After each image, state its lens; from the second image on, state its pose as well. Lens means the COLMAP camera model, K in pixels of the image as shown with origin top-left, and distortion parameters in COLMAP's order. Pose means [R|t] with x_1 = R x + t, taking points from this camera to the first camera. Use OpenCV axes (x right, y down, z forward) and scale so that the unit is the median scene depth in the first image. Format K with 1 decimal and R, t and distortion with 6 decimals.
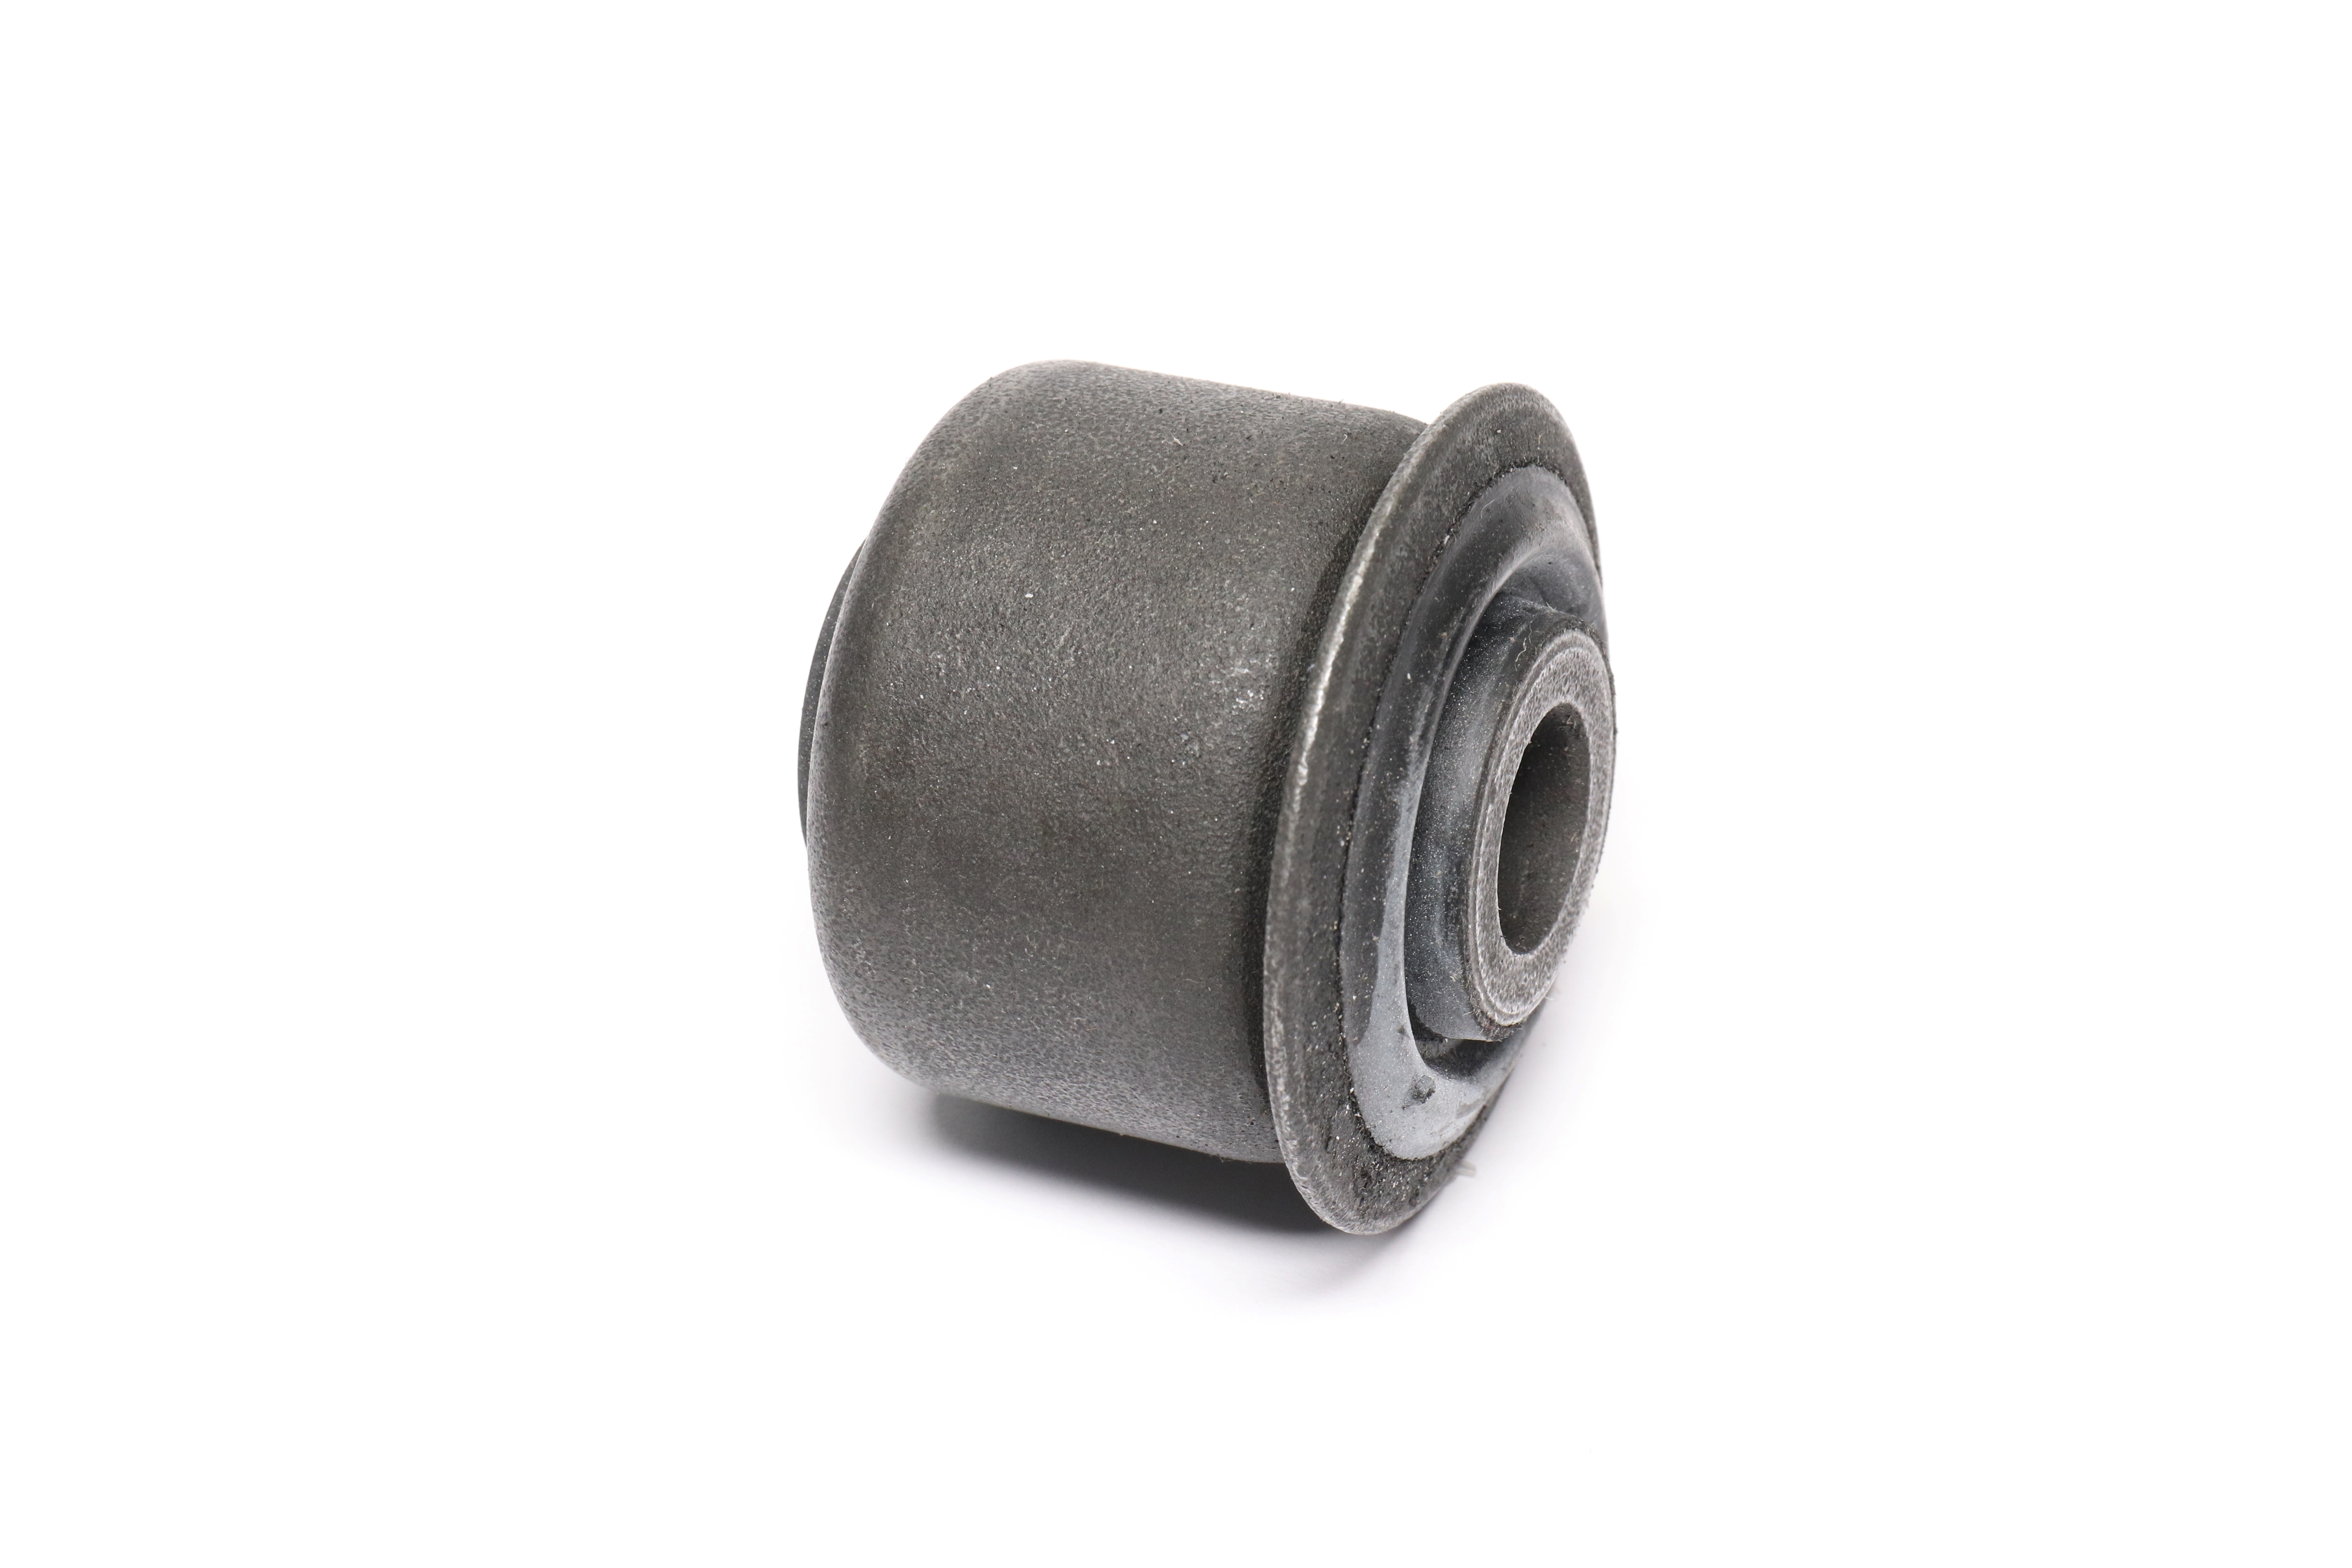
lens RADIAL K [[7692.3, 0, 1175.5], [0, 7692.3, 782.1], [0, 0, 1]] dist [-0.013900, 0.000000]
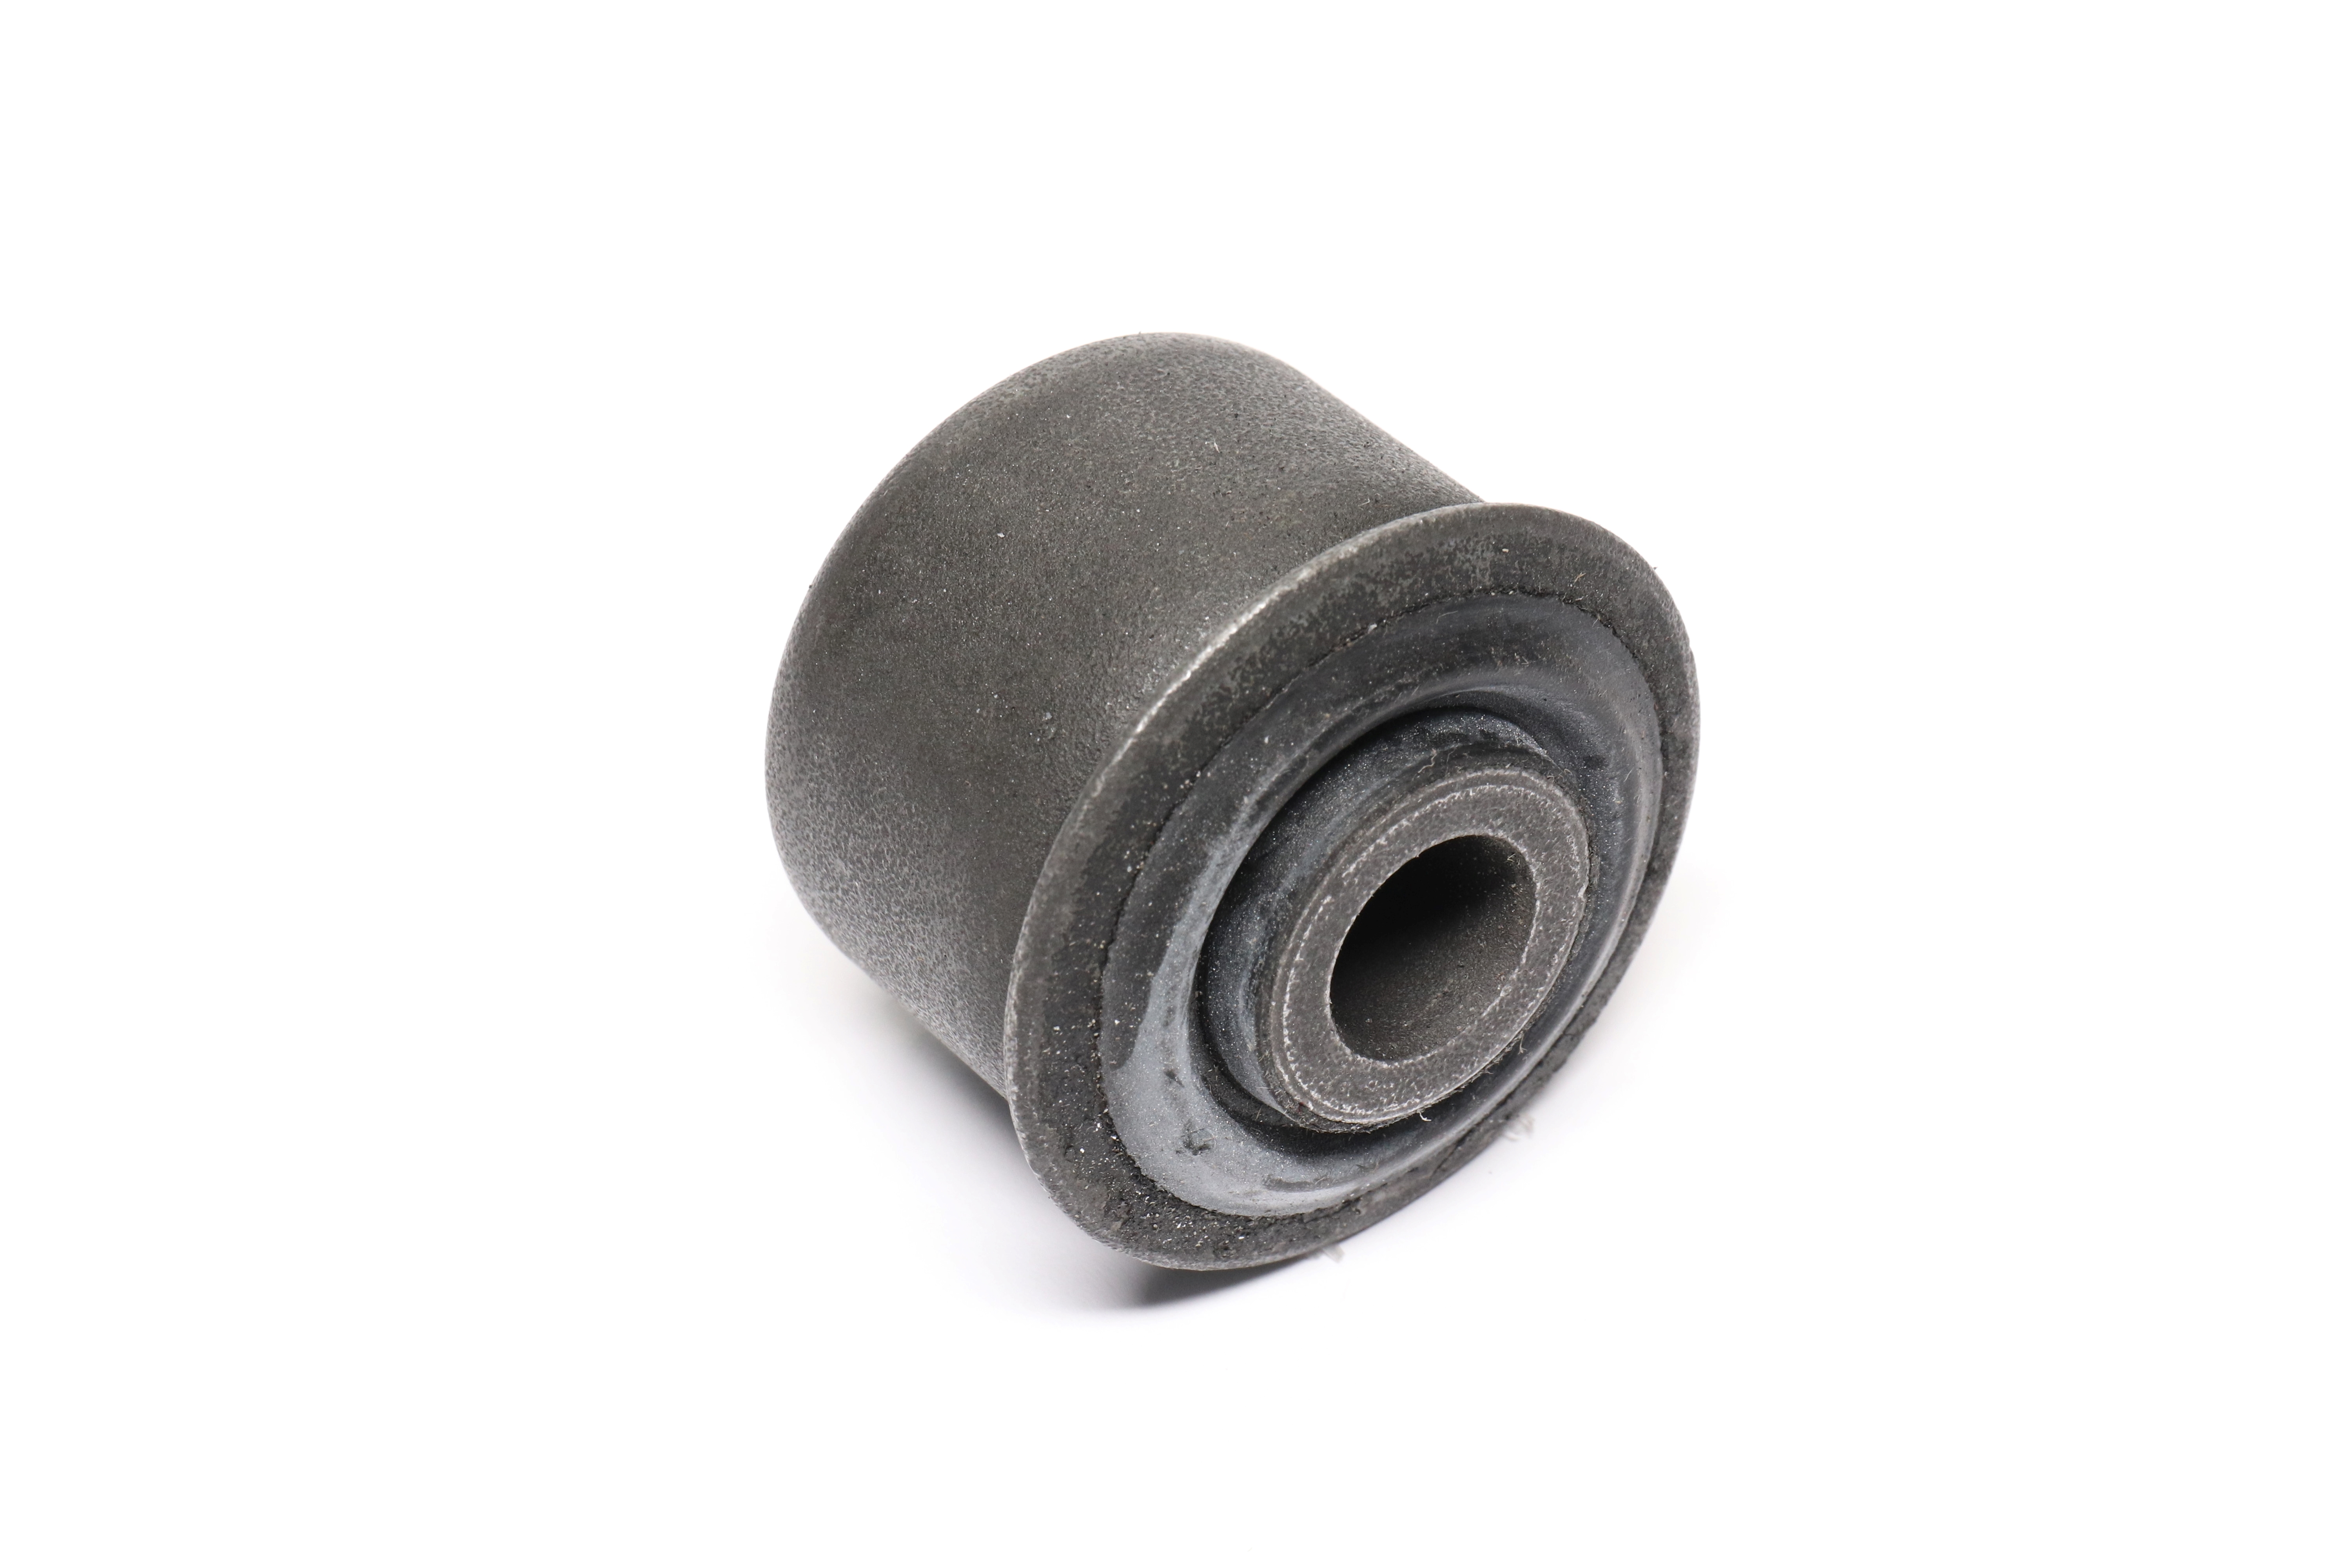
lens RADIAL K [[7692.3, 0, 1175.6], [0, 7692.3, 785.9], [0, 0, 1]] dist [-0.013900, 0.000000]
pose [[0.836538, 0.358044, -0.414739, 0.432994], [-0.348087, 0.931856, 0.102371, -0.105470], [0.423131, 0.058728, 0.904163, 0.098817]]
